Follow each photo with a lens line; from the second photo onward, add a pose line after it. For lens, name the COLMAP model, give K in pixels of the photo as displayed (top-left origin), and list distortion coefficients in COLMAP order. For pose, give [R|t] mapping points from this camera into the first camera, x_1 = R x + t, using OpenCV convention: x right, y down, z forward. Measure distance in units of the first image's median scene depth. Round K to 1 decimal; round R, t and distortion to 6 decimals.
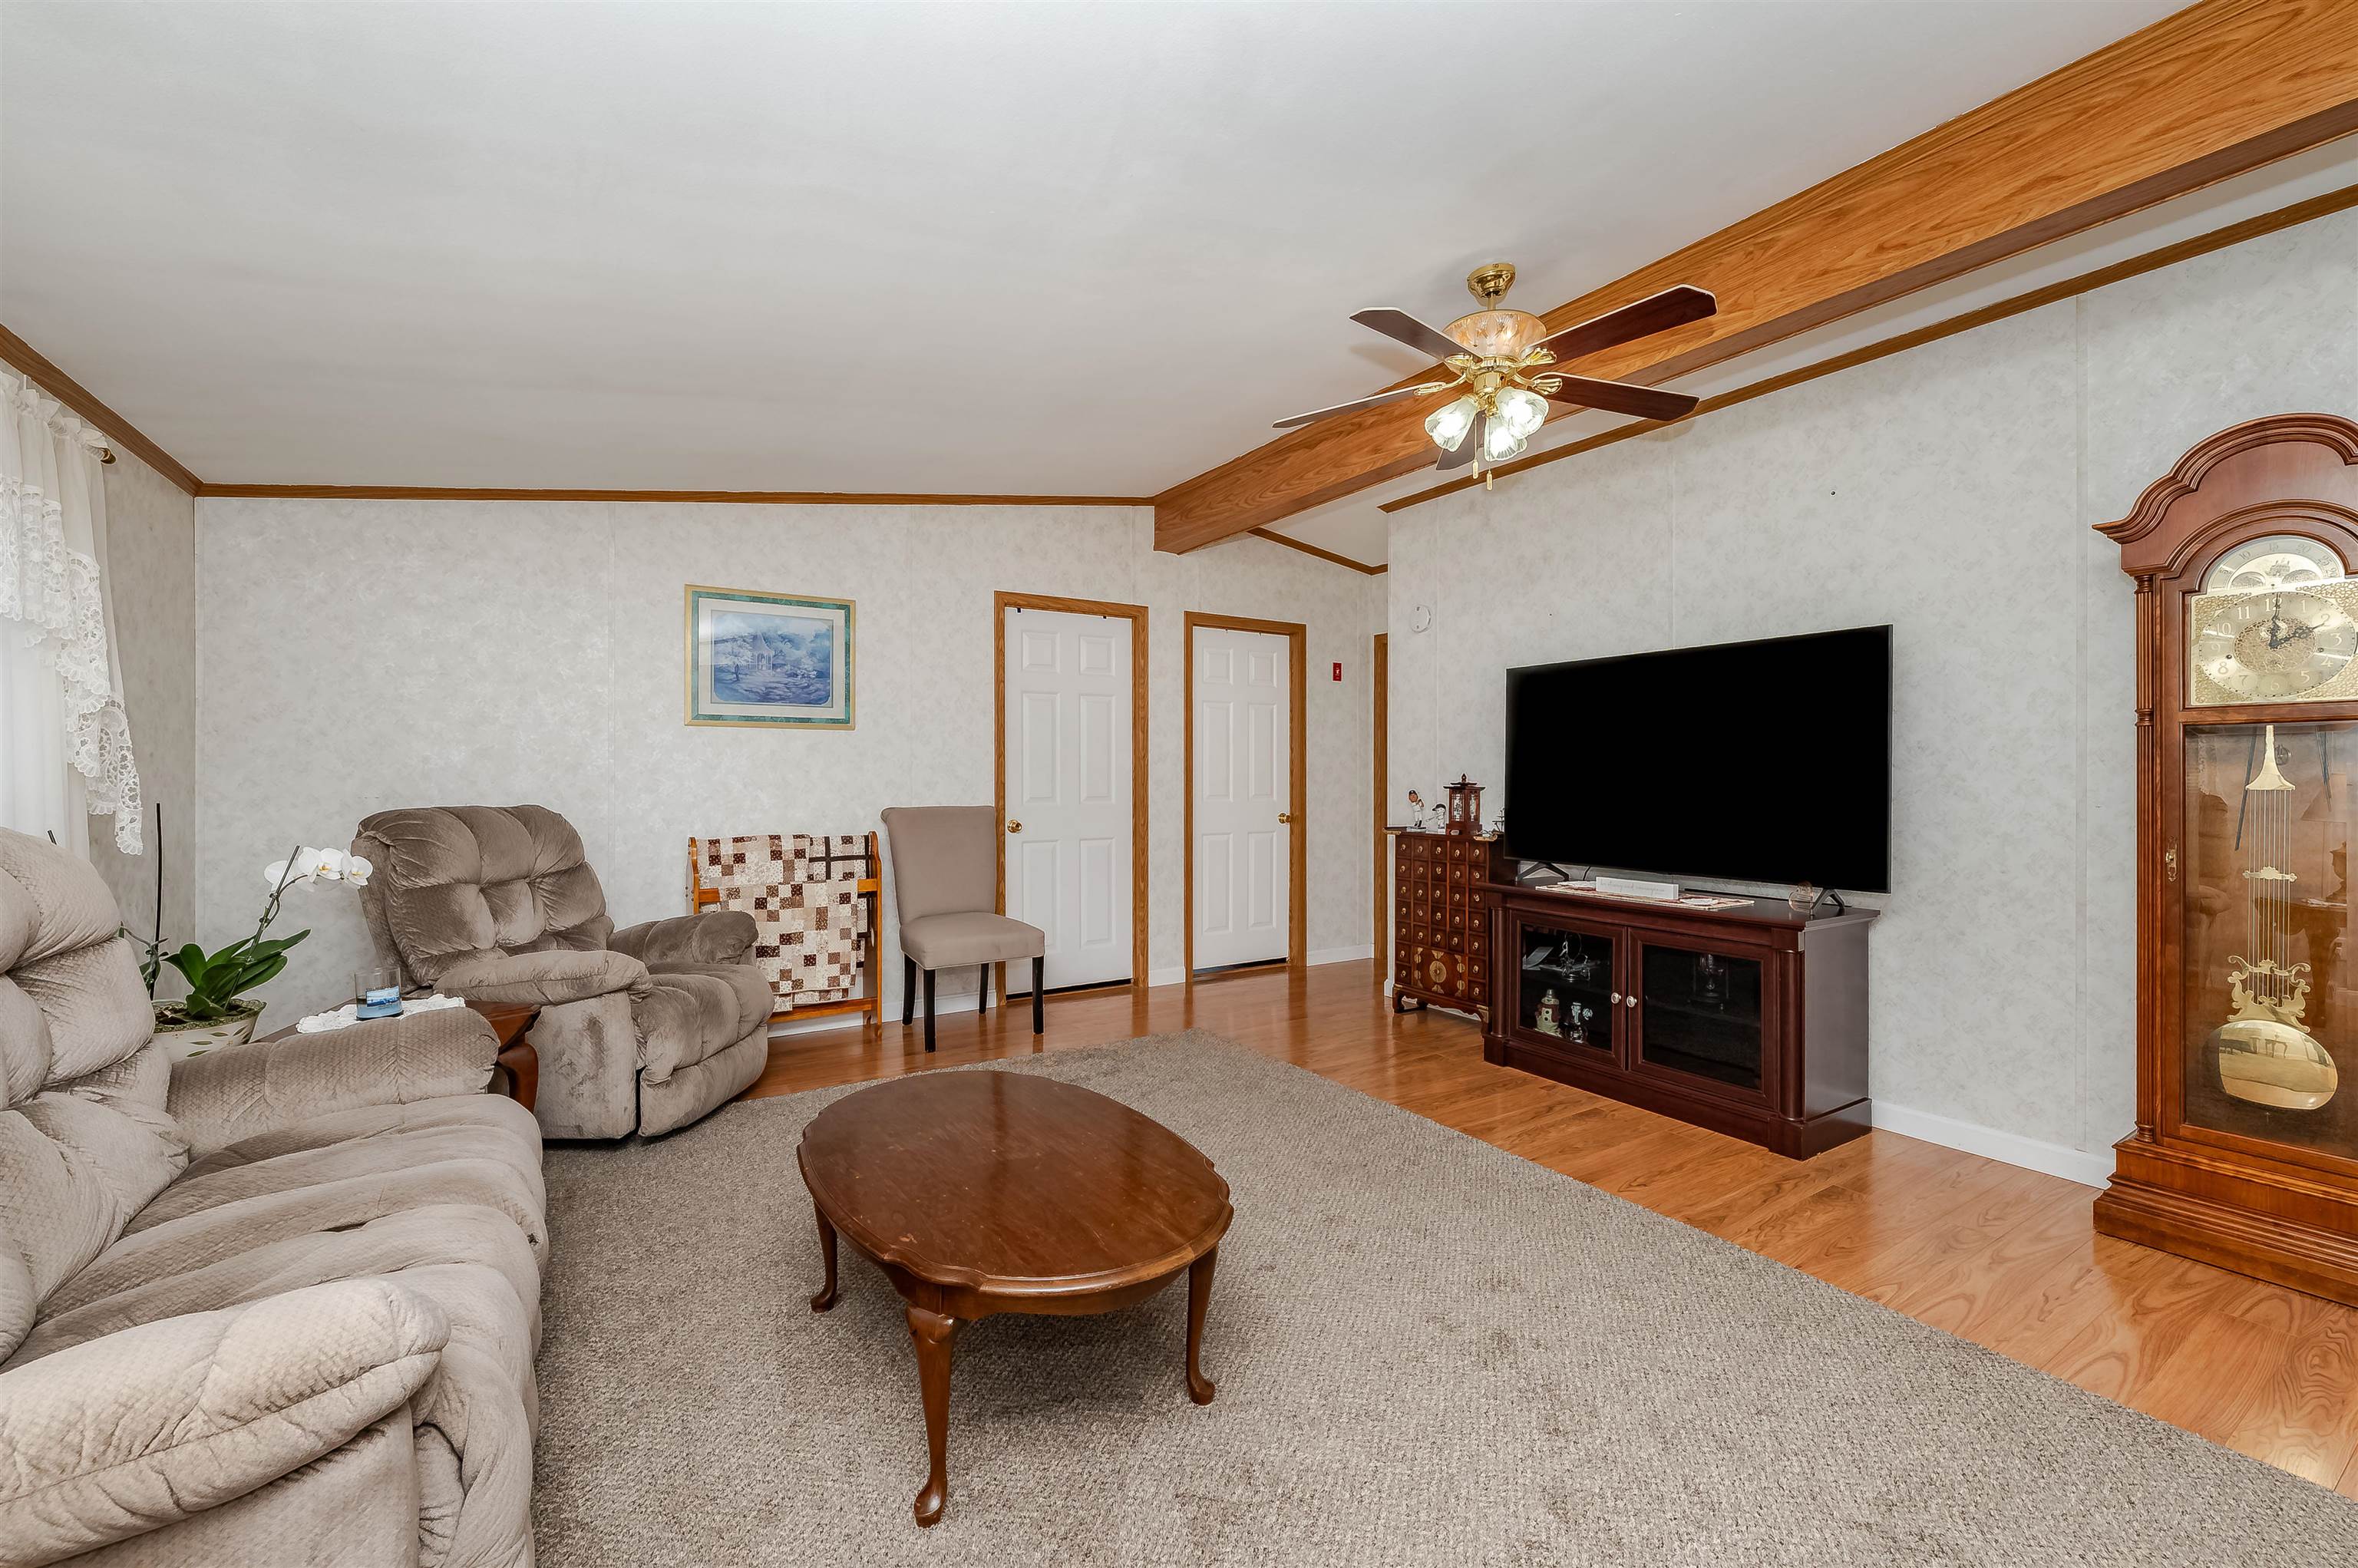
lens RADIAL K [[956.5, 0, 1181.7], [0, 956.5, 771.0], [0, 0, 1]] dist [-0.001819, 0.000031]
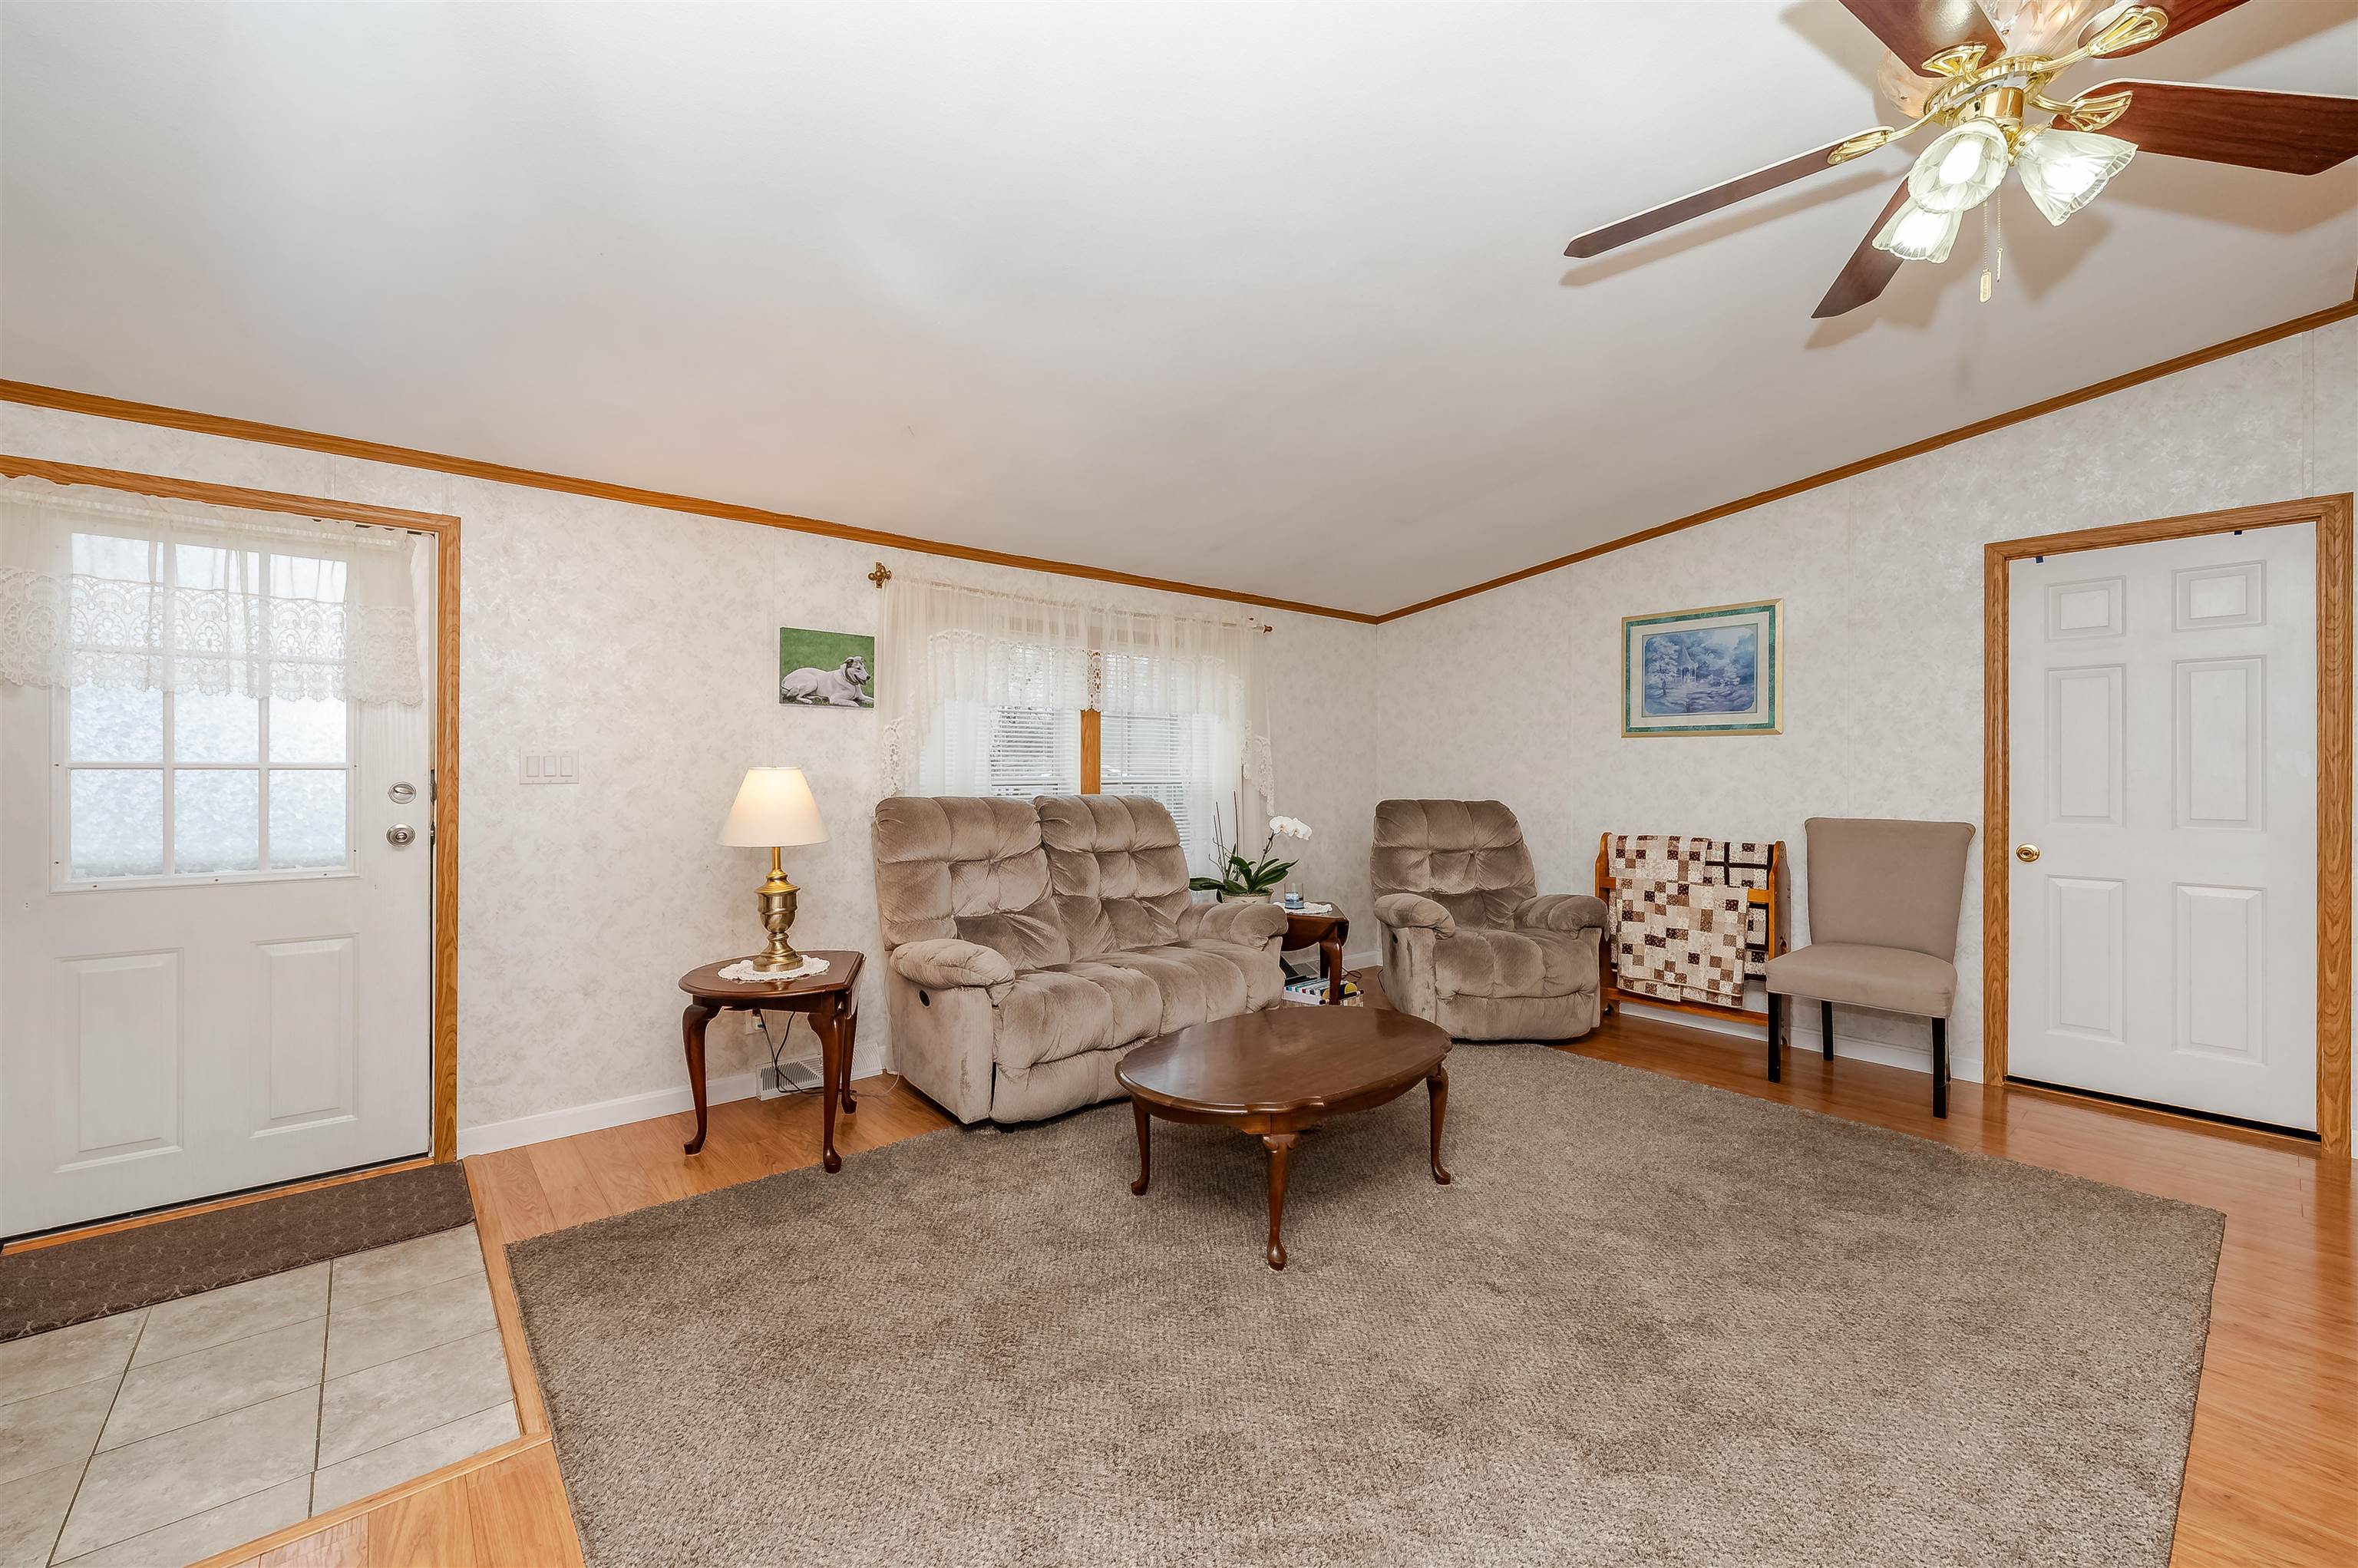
lens RADIAL K [[956.5, 0, 1181.7], [0, 956.5, 771.0], [0, 0, 1]] dist [-0.001819, 0.000031]
pose [[0.142982, -0.000368, -0.989725, 0.553808], [-0.001047, 0.999999, -0.000523, -0.005530], [0.989725, 0.001111, 0.142982, 0.291059]]
